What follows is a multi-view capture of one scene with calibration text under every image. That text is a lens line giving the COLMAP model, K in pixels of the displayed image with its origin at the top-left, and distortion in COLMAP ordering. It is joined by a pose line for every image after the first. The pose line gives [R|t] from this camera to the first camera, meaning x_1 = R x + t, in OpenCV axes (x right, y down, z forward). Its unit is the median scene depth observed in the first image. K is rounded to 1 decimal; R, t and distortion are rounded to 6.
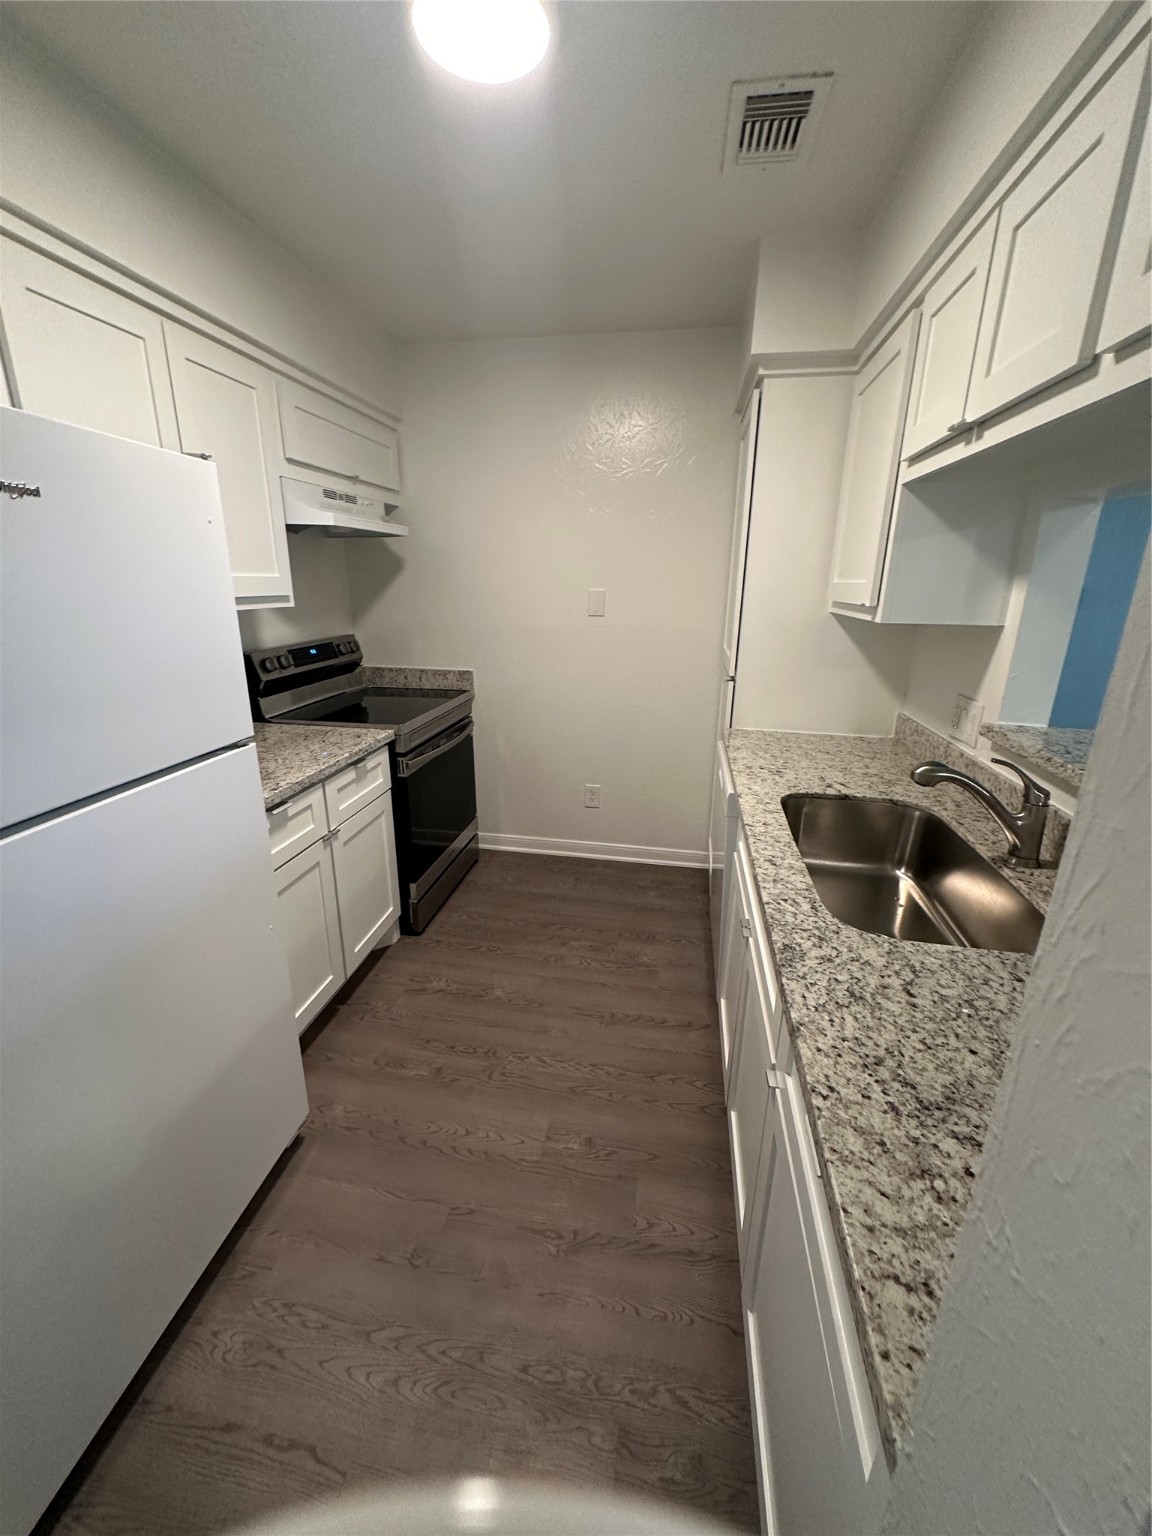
lens RADIAL K [[613.1, 0, 578.8], [0, 613.1, 768.5], [0, 0, 1]] dist [-0.003520, -0.000756]
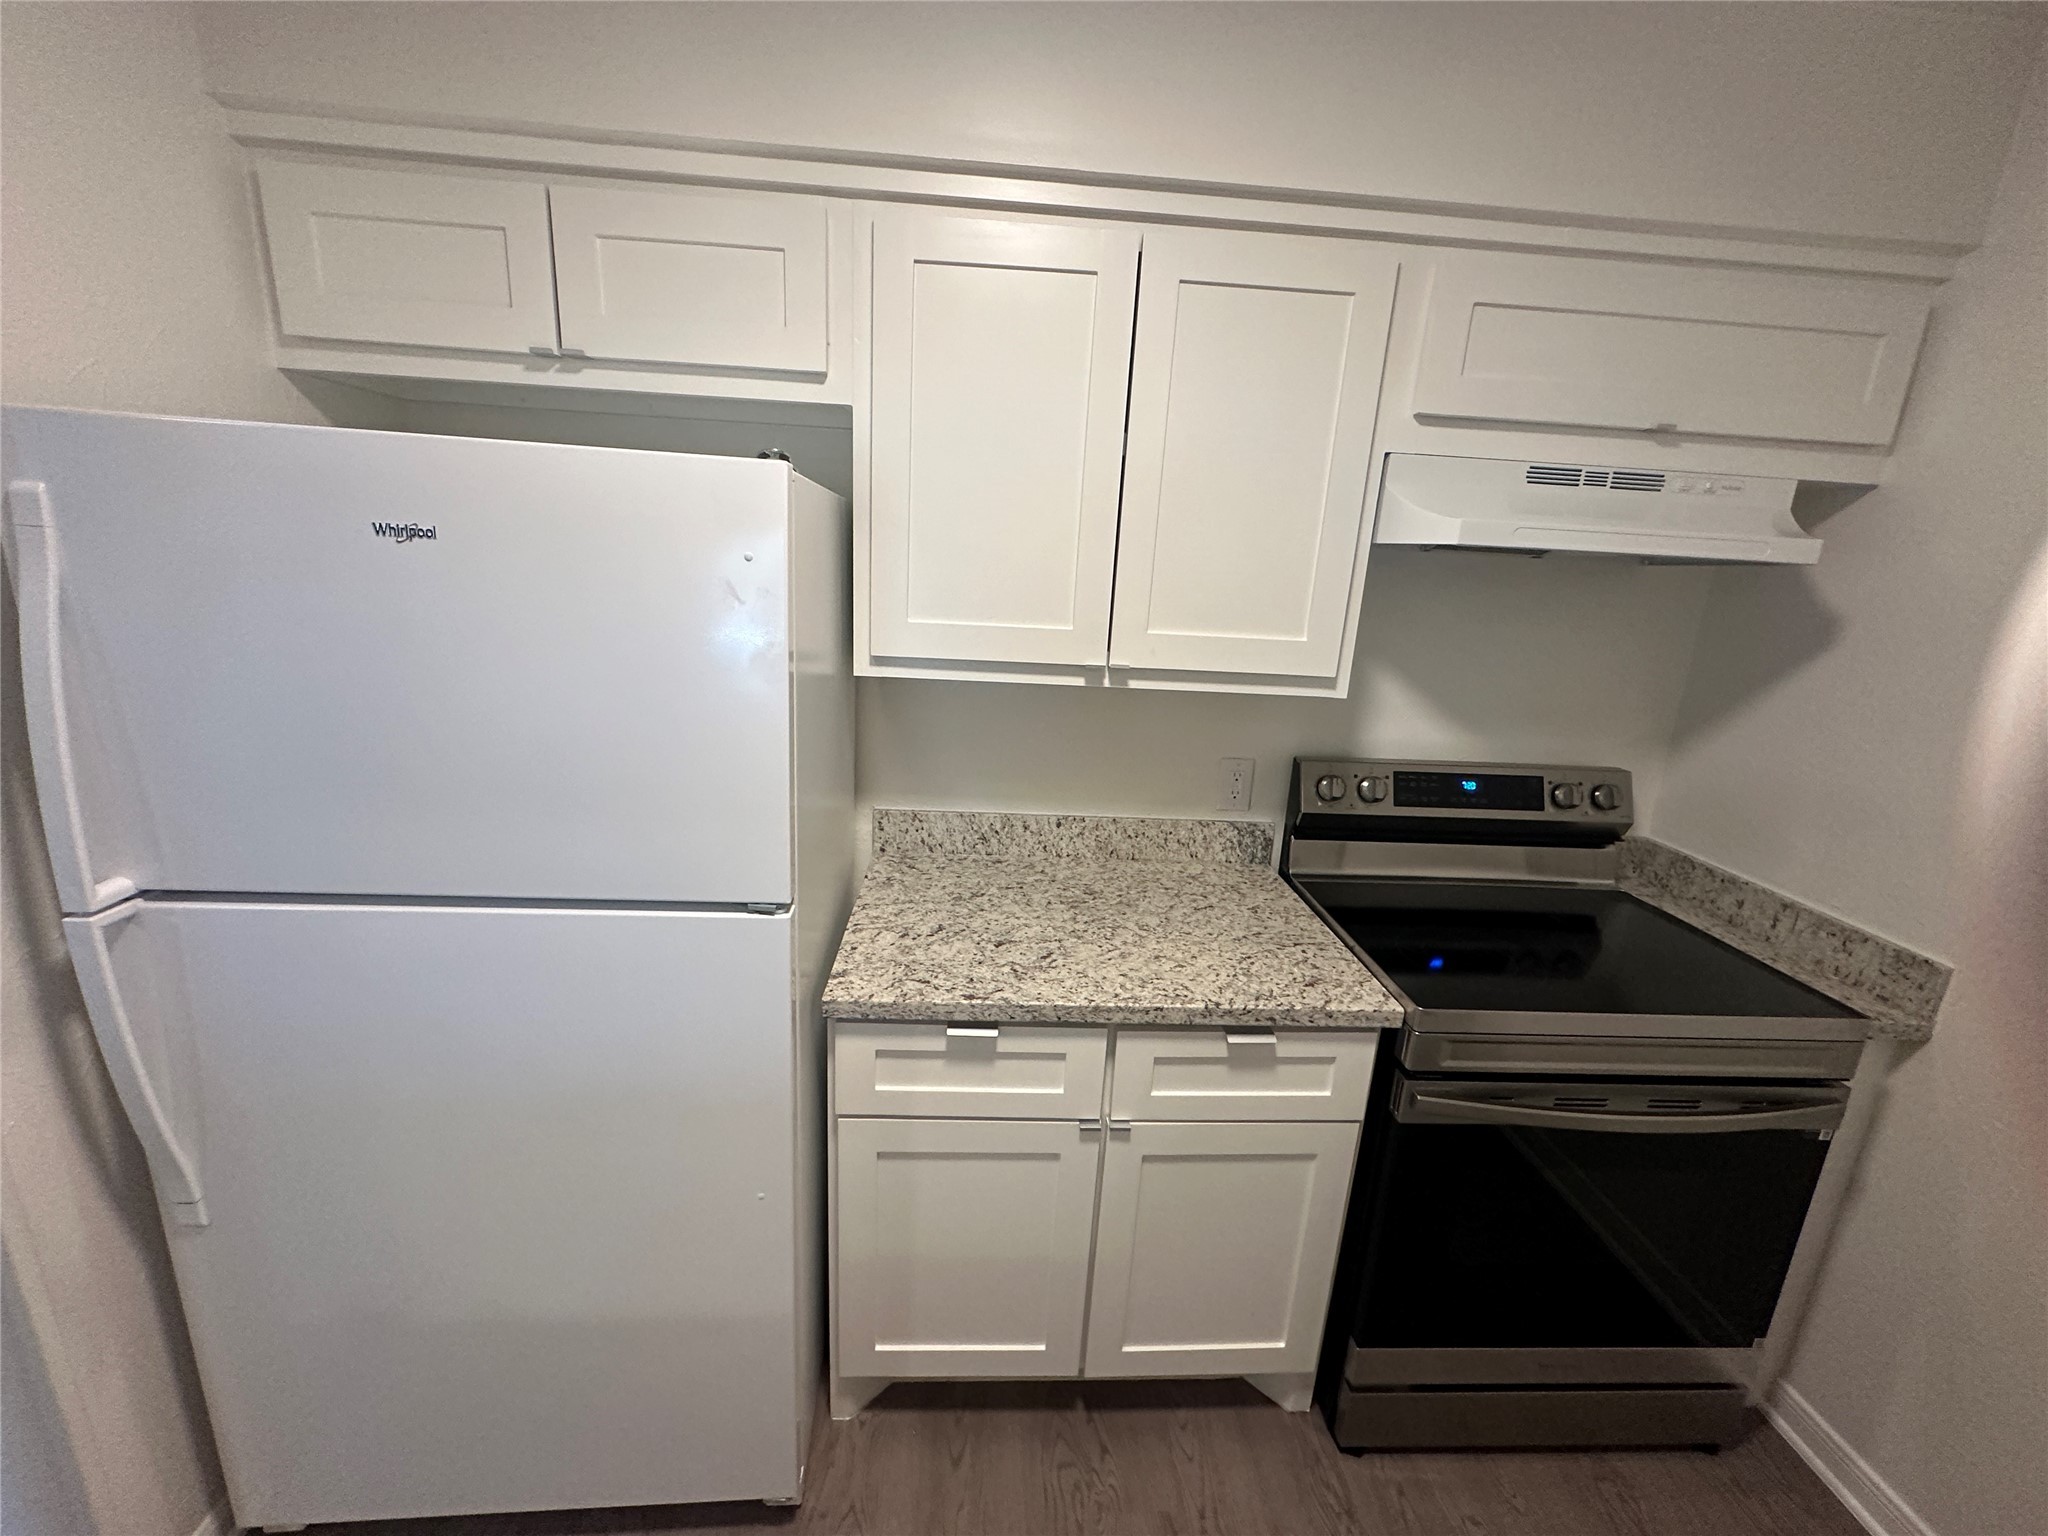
lens RADIAL K [[817.4, 0, 1023.4], [0, 817.4, 768.5], [0, 0, 1]] dist [-0.003520, -0.000756]
pose [[0.214577, 0.244171, -0.945694, 0.135360], [-0.336706, 0.927386, 0.163046, -0.220234], [0.916835, 0.283434, 0.281210, 0.548780]]
